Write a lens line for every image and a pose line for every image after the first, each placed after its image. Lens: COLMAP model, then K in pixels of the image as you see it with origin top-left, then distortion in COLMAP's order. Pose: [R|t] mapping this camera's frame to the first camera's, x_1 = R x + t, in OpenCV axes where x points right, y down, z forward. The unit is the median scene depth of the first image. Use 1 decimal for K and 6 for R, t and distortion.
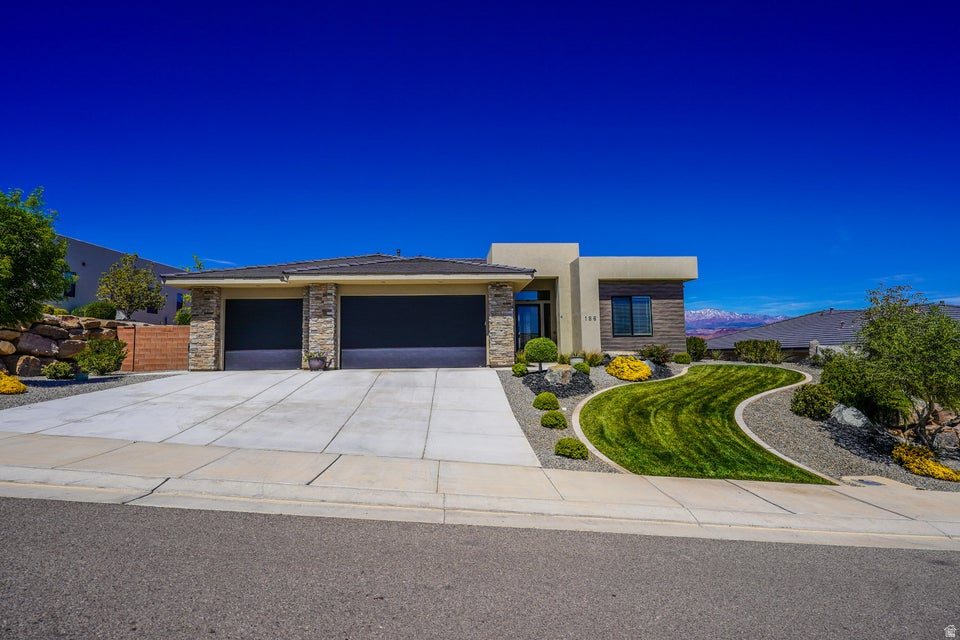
lens RADIAL K [[453.9, 0, 480.0], [0, 453.9, 320.0], [0, 0, 1]] dist [0.000708, -0.000157]
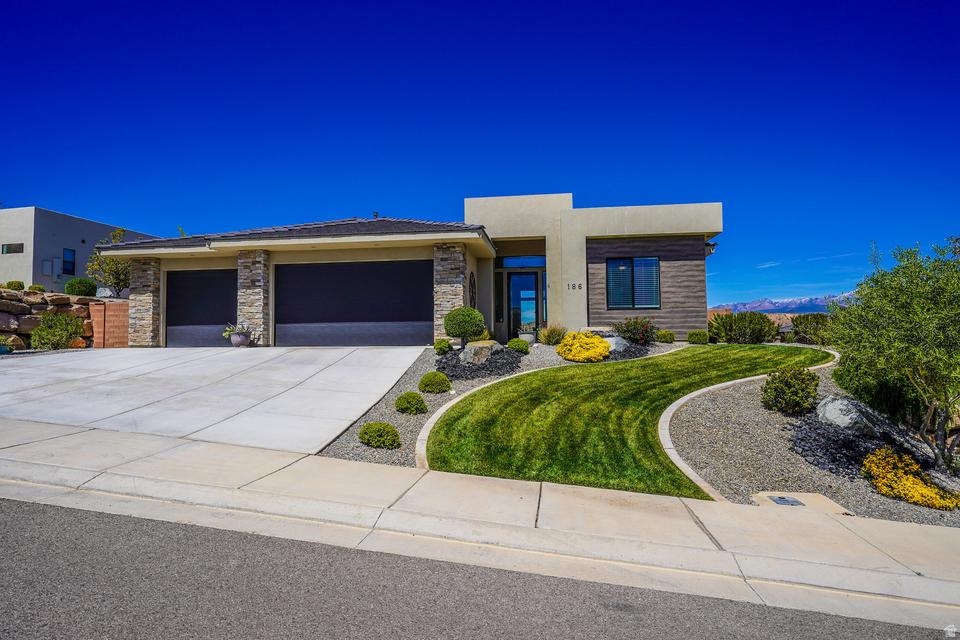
lens RADIAL K [[528.0, 0, 480.0], [0, 528.0, 320.0], [0, 0, 1]] dist [0.001029, -0.000244]
pose [[0.980516, -0.002372, -0.196426, 0.292951], [0.008967, 0.999425, 0.032695, 0.026078], [0.196235, -0.033819, 0.979973, 0.064984]]
